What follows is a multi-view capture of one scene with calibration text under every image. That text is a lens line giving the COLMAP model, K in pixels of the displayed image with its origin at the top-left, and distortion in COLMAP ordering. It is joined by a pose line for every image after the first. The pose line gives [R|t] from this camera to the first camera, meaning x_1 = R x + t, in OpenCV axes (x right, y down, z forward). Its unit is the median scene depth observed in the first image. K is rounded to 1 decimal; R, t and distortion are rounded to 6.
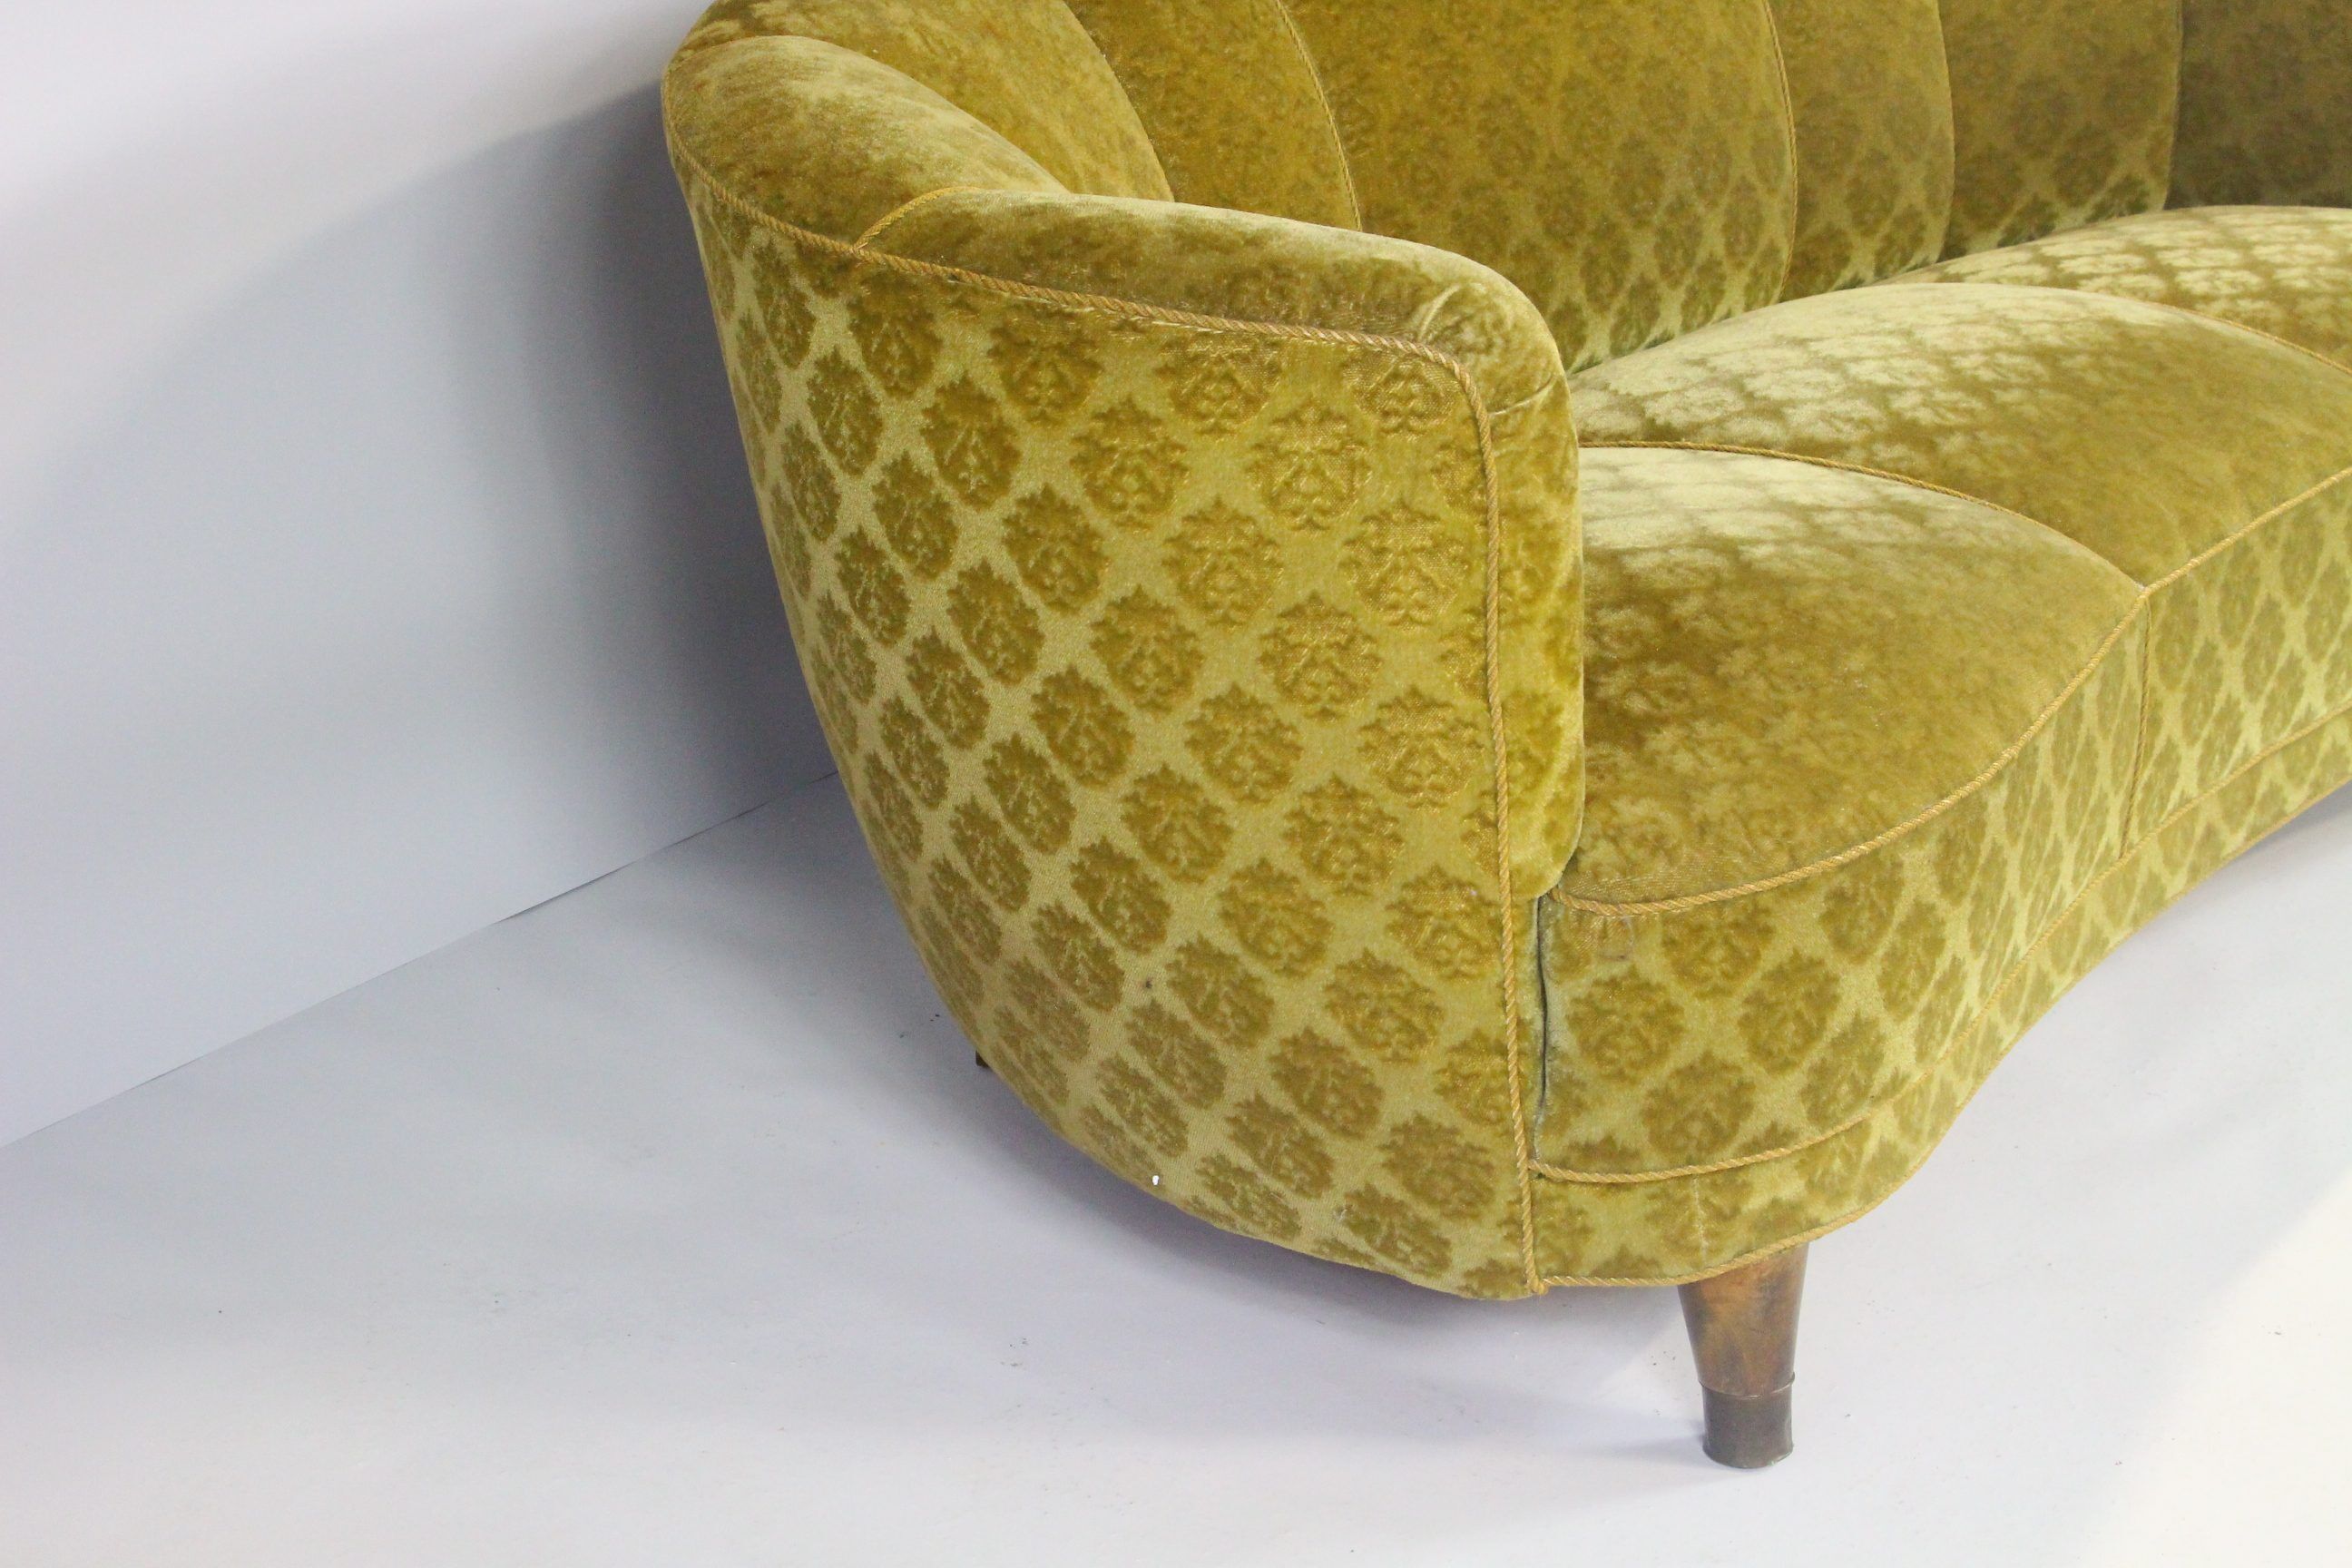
lens RADIAL K [[4113.7, 0, 1173.9], [0, 4113.7, 767.4], [0, 0, 1]] dist [0.005169, 0.000000]
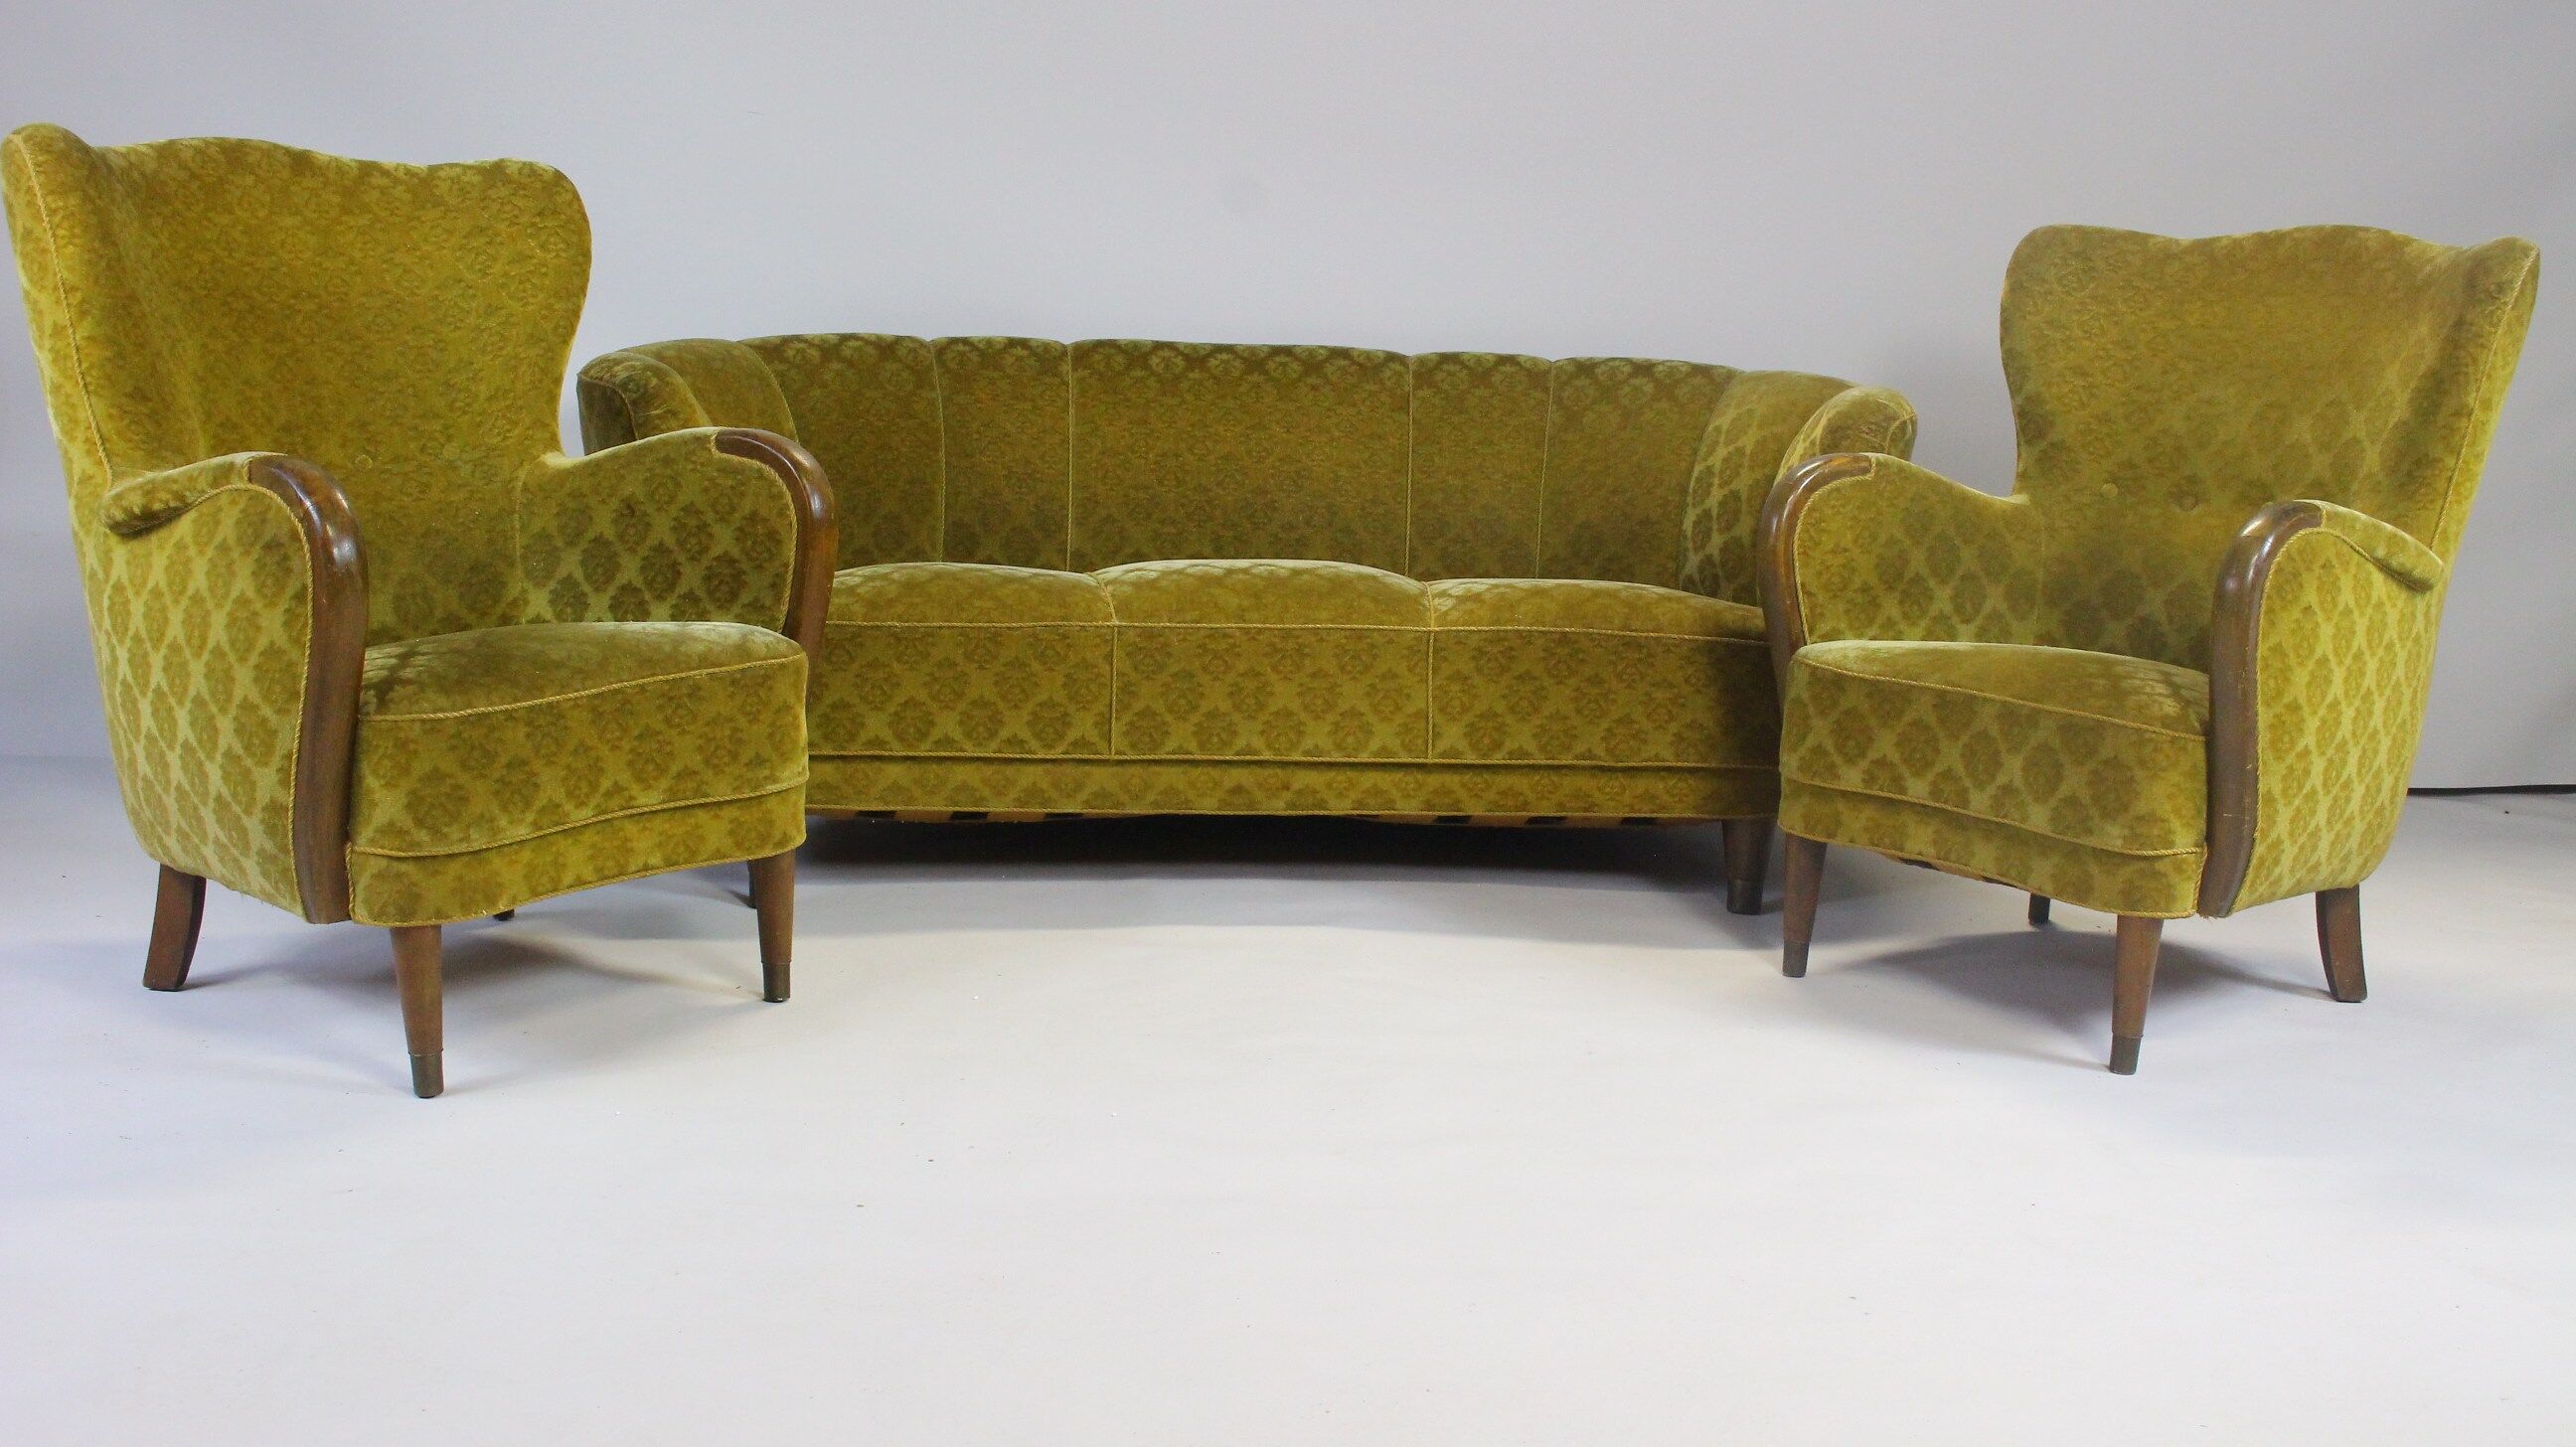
lens RADIAL K [[2631.7, 0, 1277.4], [0, 2631.7, 717.7], [0, 0, 1]] dist [-0.110166, 0.000000]
pose [[0.717953, 0.120893, -0.685513, 1.416742], [-0.293052, 0.945772, -0.140129, 0.196372], [0.631398, 0.301497, 0.714448, 0.087856]]
